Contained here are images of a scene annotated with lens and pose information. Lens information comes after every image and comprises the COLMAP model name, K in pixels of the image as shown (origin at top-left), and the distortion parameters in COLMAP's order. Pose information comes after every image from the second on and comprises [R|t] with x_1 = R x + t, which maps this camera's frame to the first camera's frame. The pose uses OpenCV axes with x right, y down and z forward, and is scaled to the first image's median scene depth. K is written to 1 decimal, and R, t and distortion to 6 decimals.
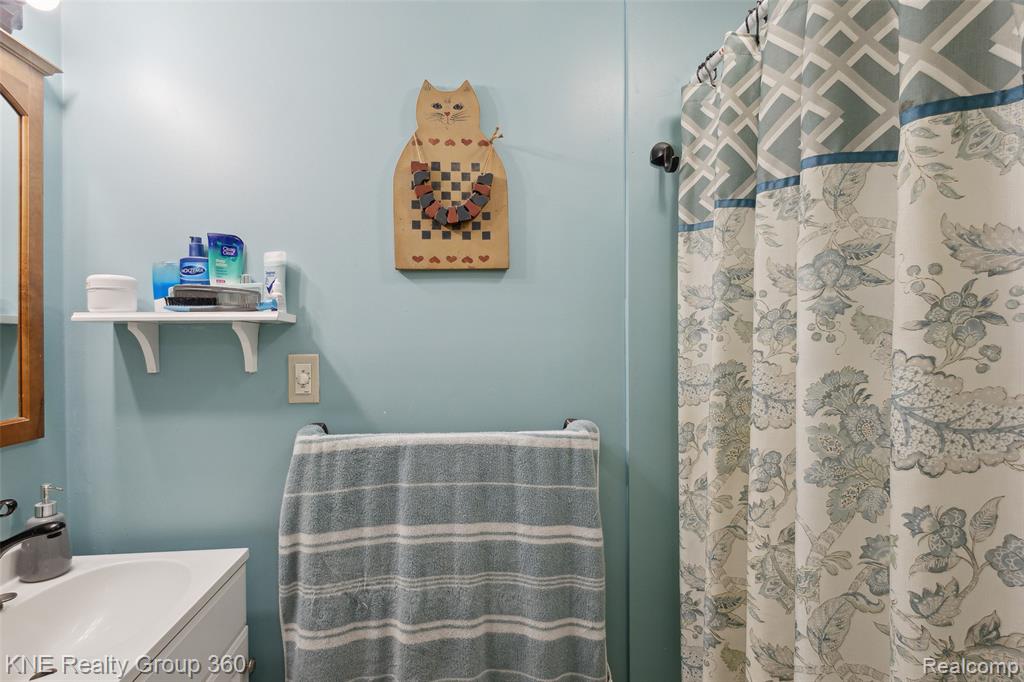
lens RADIAL K [[485.8, 0, 512.8], [0, 485.8, 340.0], [0, 0, 1]] dist [0.009096, -0.001589]
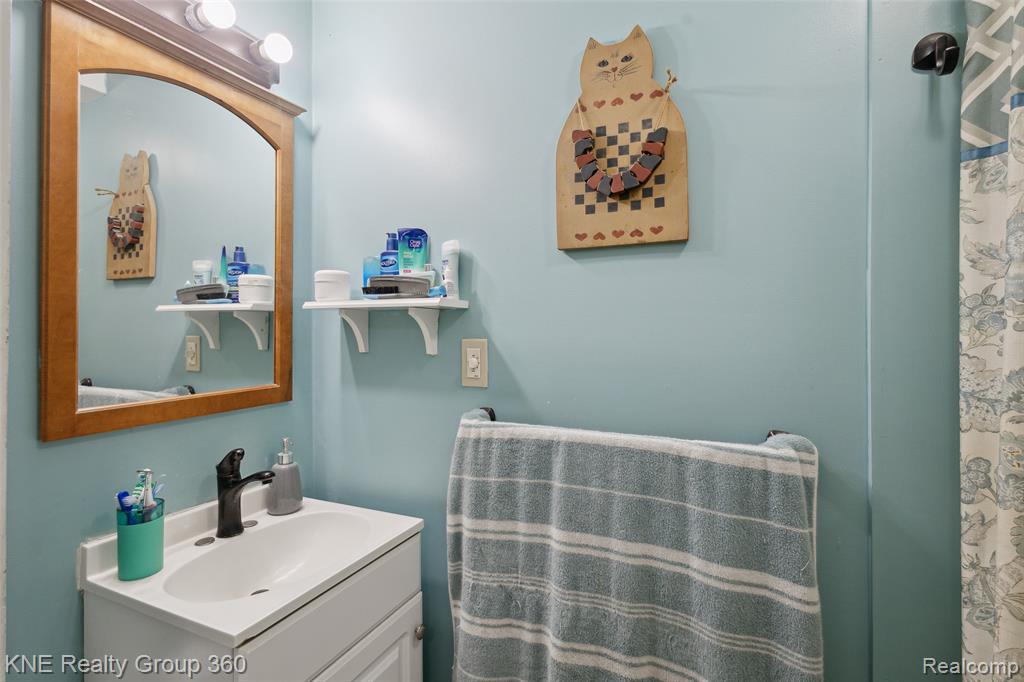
lens RADIAL K [[485.8, 0, 522.4], [0, 485.8, 322.5], [0, 0, 1]] dist [0.009096, -0.001589]
pose [[0.877066, 0.002844, -0.480362, 0.152288], [-0.006523, 0.999961, -0.005990, 0.000087], [0.480326, 0.008387, 0.877050, 0.157259]]
